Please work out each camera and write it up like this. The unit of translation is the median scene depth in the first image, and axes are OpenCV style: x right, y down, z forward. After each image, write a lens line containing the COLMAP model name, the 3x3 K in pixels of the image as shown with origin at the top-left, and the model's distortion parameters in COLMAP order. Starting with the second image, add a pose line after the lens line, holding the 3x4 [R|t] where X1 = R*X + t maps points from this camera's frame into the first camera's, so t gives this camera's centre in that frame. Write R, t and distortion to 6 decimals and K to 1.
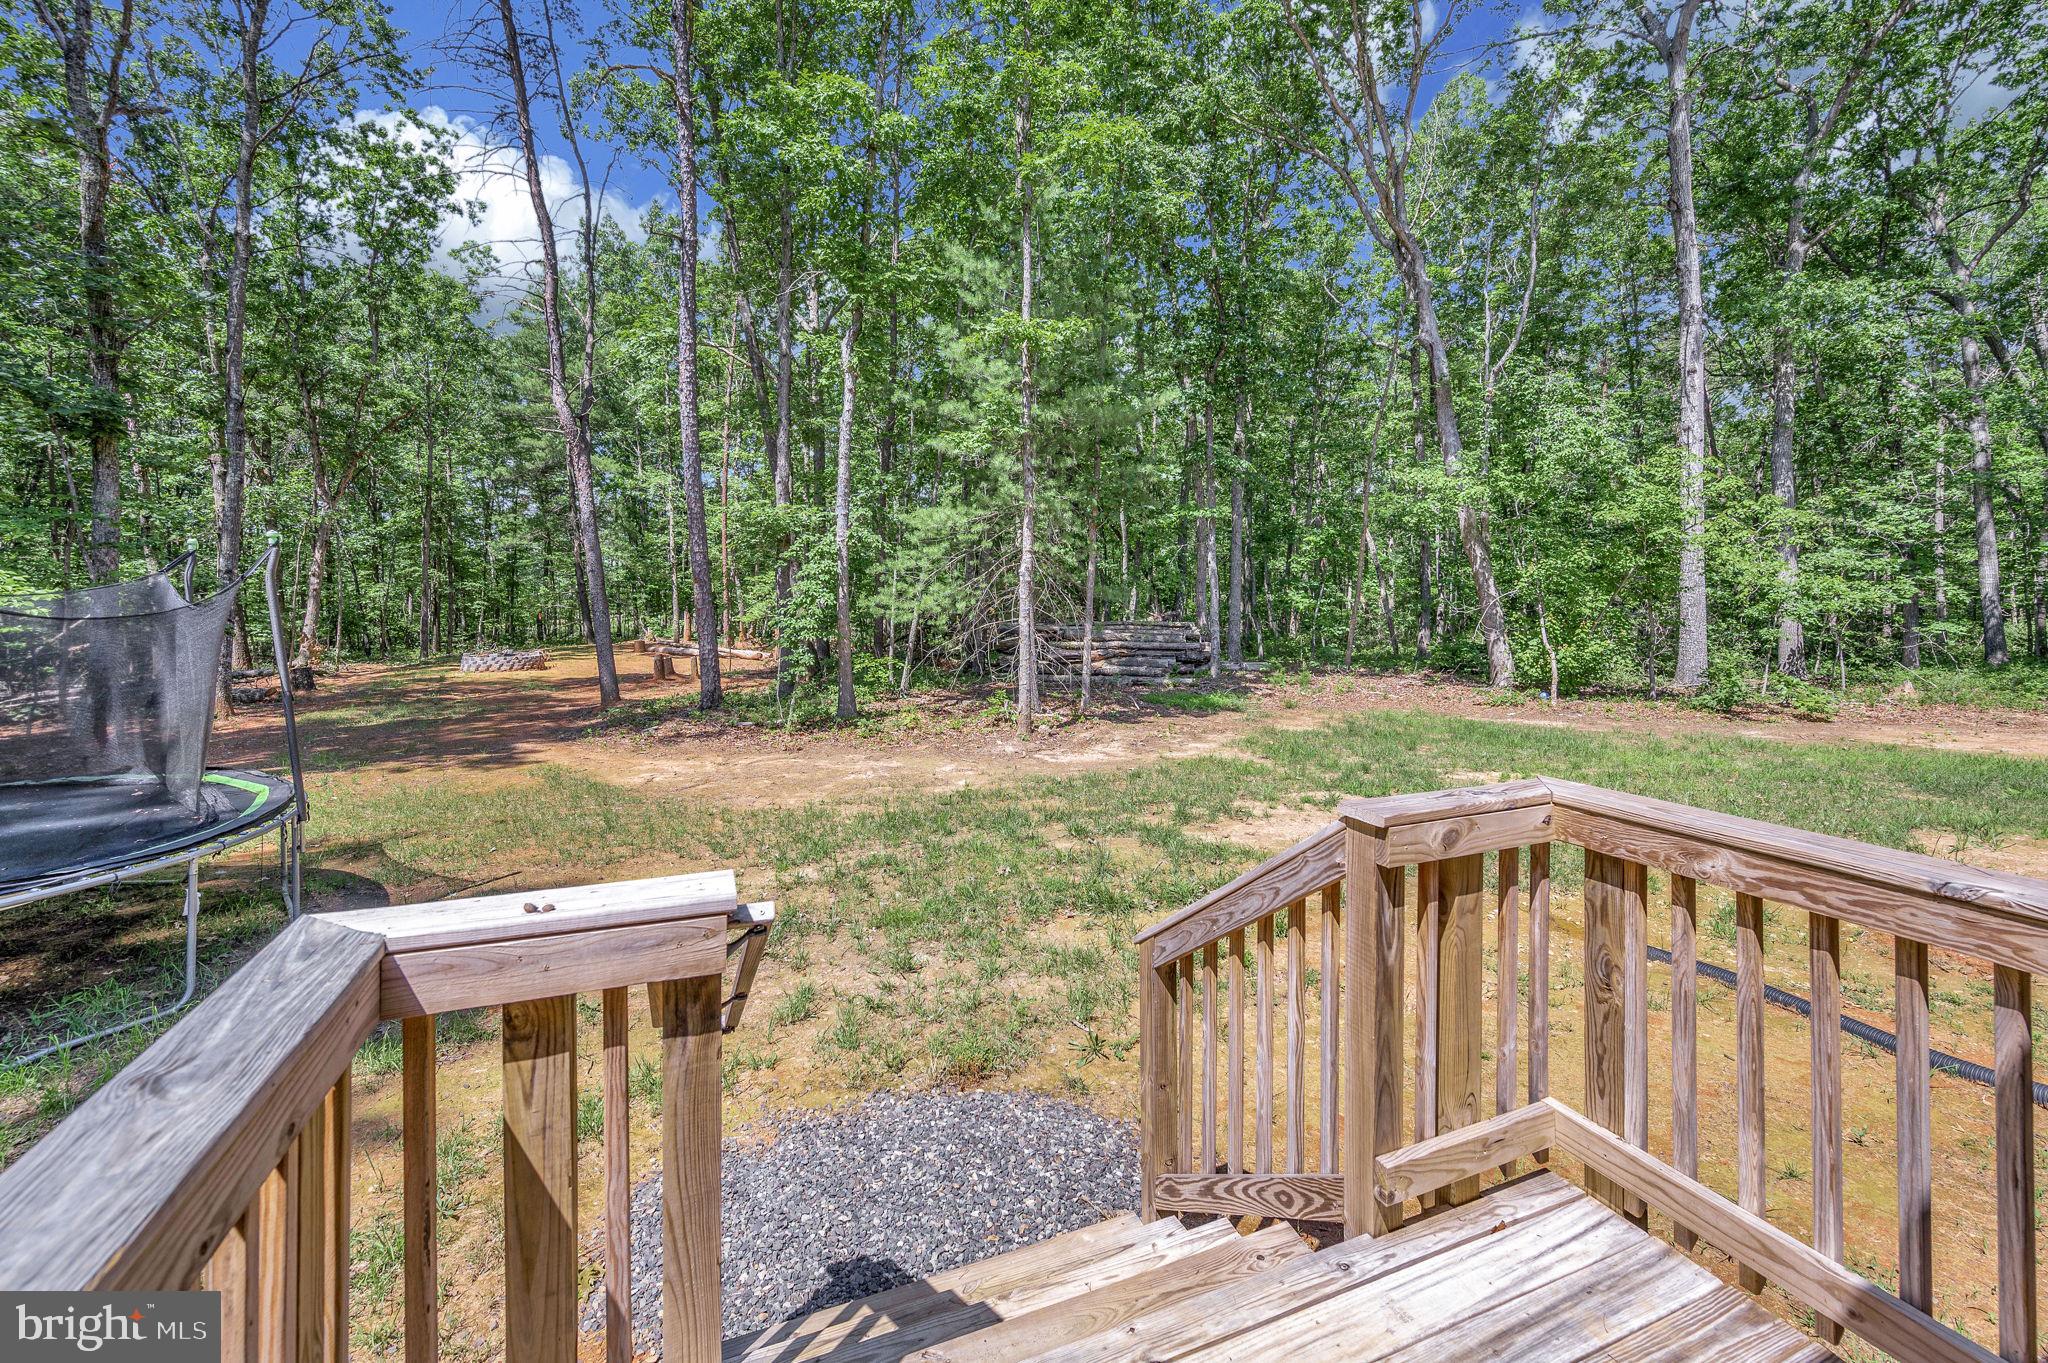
lens RADIAL K [[848.8, 0, 1025.4], [0, 848.8, 620.3], [0, 0, 1]] dist [0.020012, 0.000091]
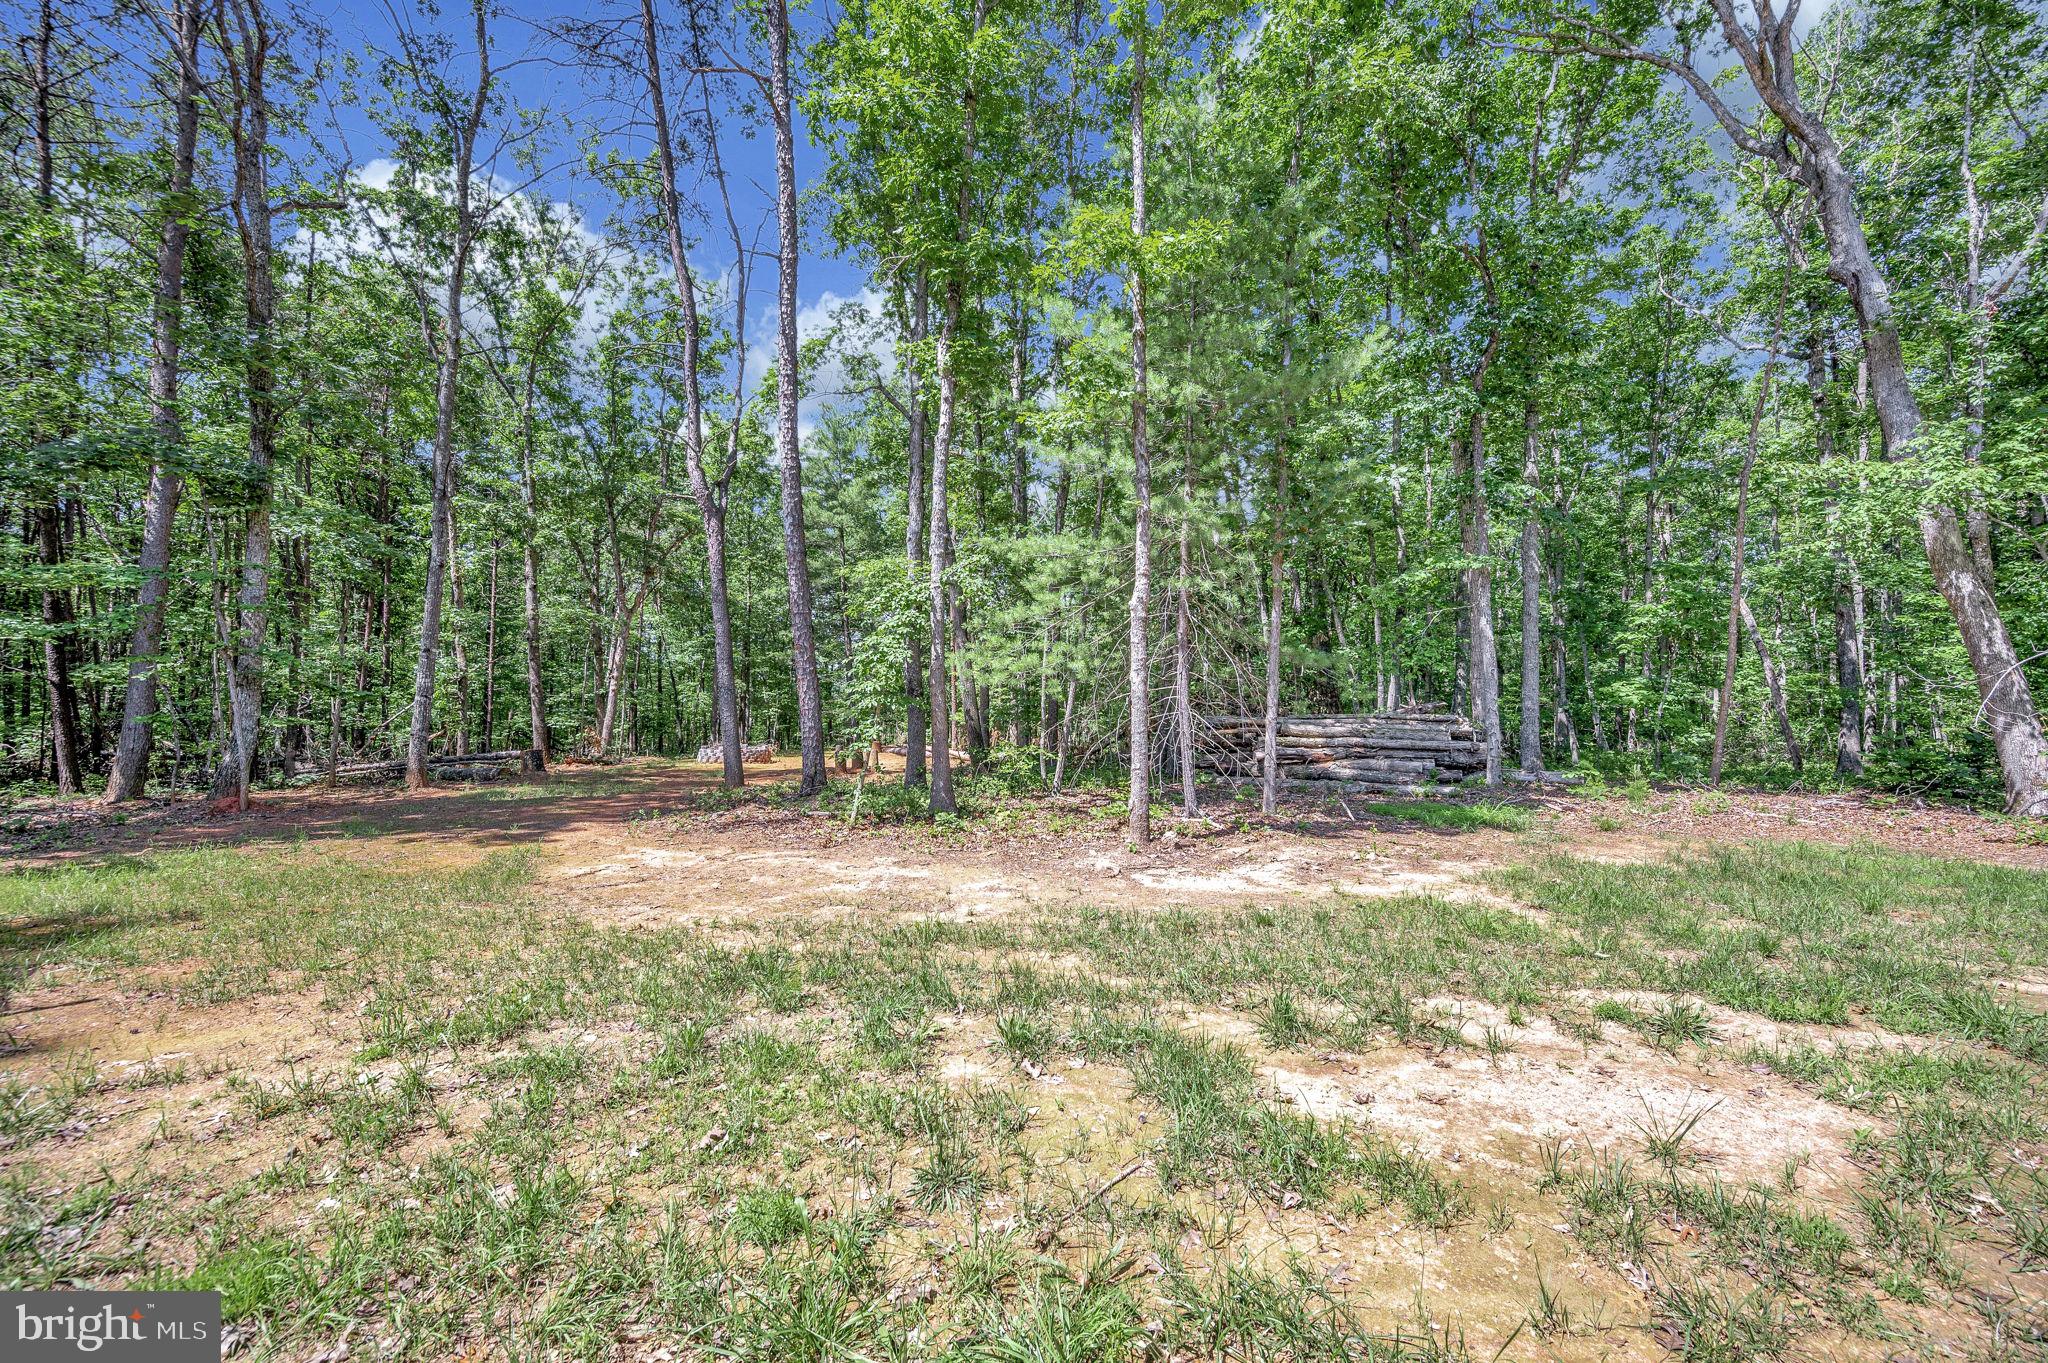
lens RADIAL K [[836.4, 0, 1024.0], [0, 836.4, 681.5], [0, 0, 1]] dist [0.013453, 0.000269]
pose [[0.948643, -0.007052, -0.316270, 0.090254], [-0.013775, 0.997882, -0.063568, 0.035428], [0.316049, 0.064660, 0.946537, 0.238215]]
